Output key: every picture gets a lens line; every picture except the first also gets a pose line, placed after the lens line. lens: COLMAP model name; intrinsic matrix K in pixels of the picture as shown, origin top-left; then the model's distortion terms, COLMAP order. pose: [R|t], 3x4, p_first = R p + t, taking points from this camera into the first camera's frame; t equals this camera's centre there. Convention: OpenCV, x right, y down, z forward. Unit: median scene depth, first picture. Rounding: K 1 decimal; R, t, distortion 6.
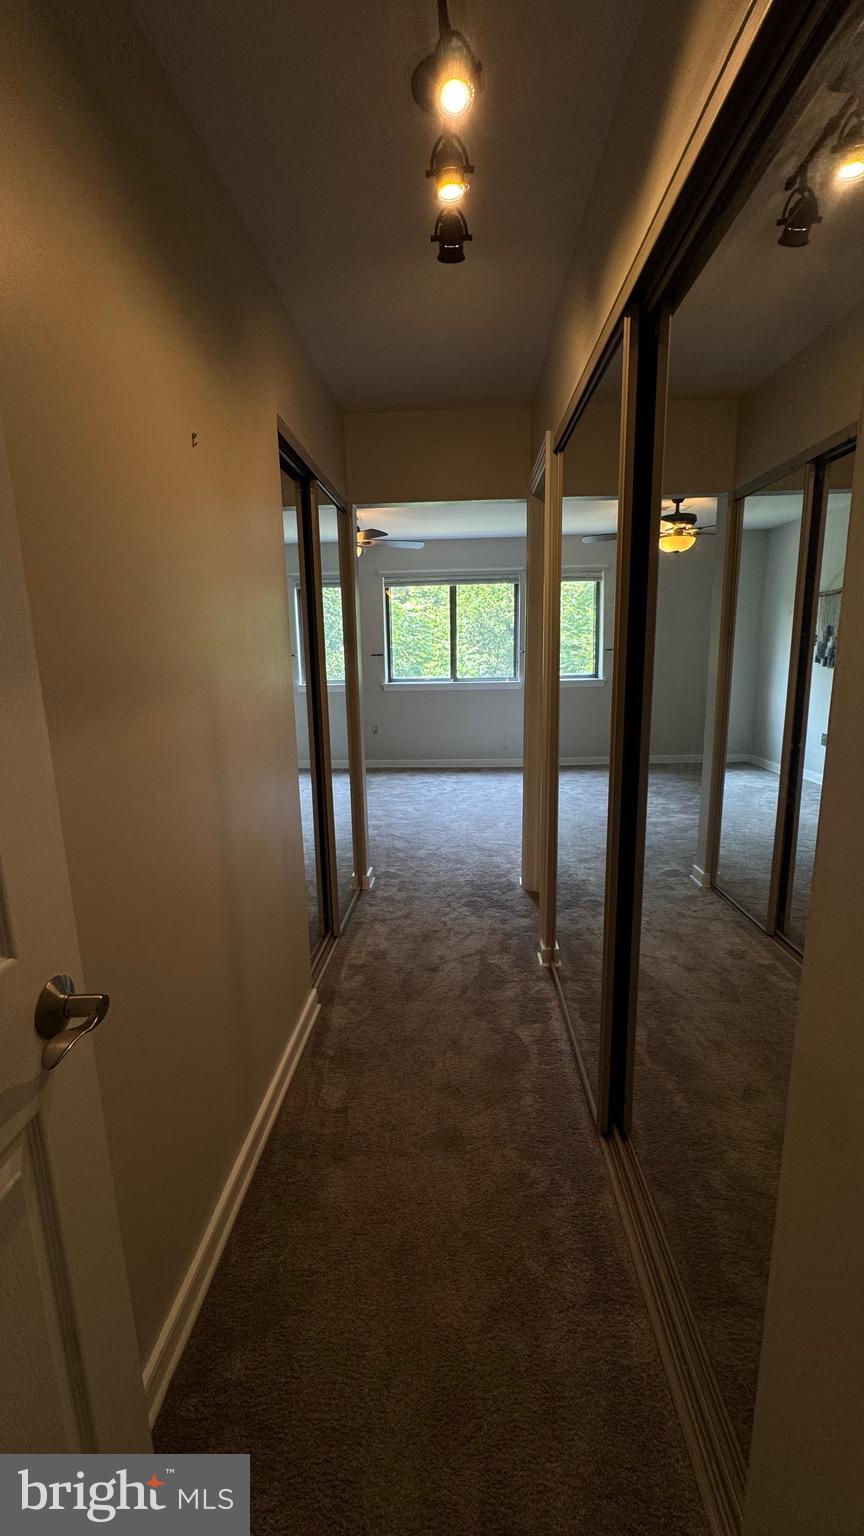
lens RADIAL K [[609.0, 0, 434.1], [0, 609.0, 767.9], [0, 0, 1]] dist [-0.002823, -0.000108]
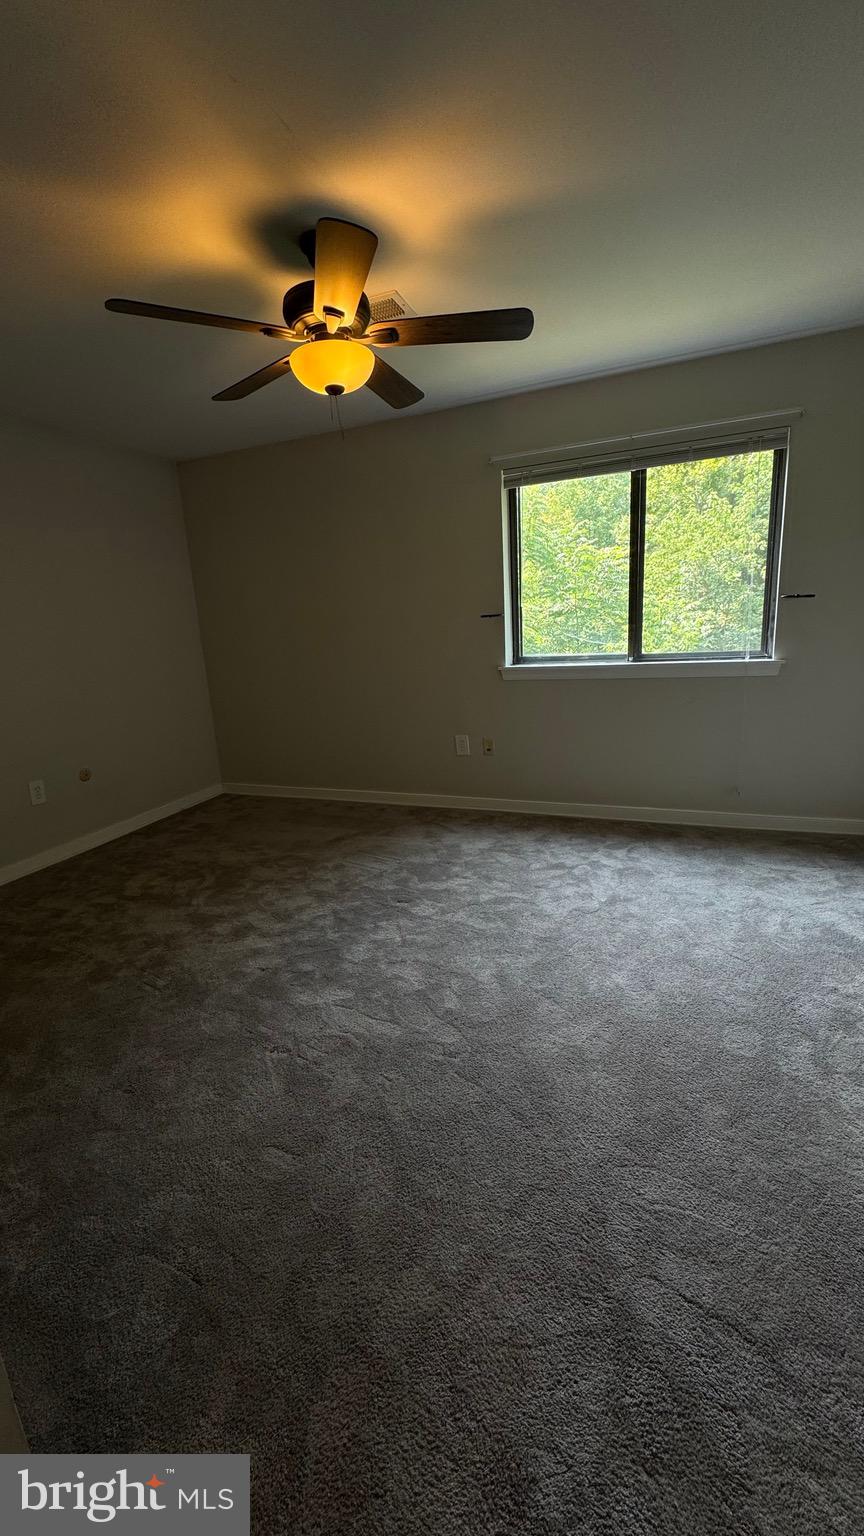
lens RADIAL K [[609.0, 0, 434.8], [0, 609.0, 768.8], [0, 0, 1]] dist [-0.002823, -0.000108]
pose [[0.944129, 0.041515, -0.326951, 0.044780], [-0.022668, 0.997865, 0.061247, -0.075614], [0.328796, -0.050414, 0.943054, 0.433683]]
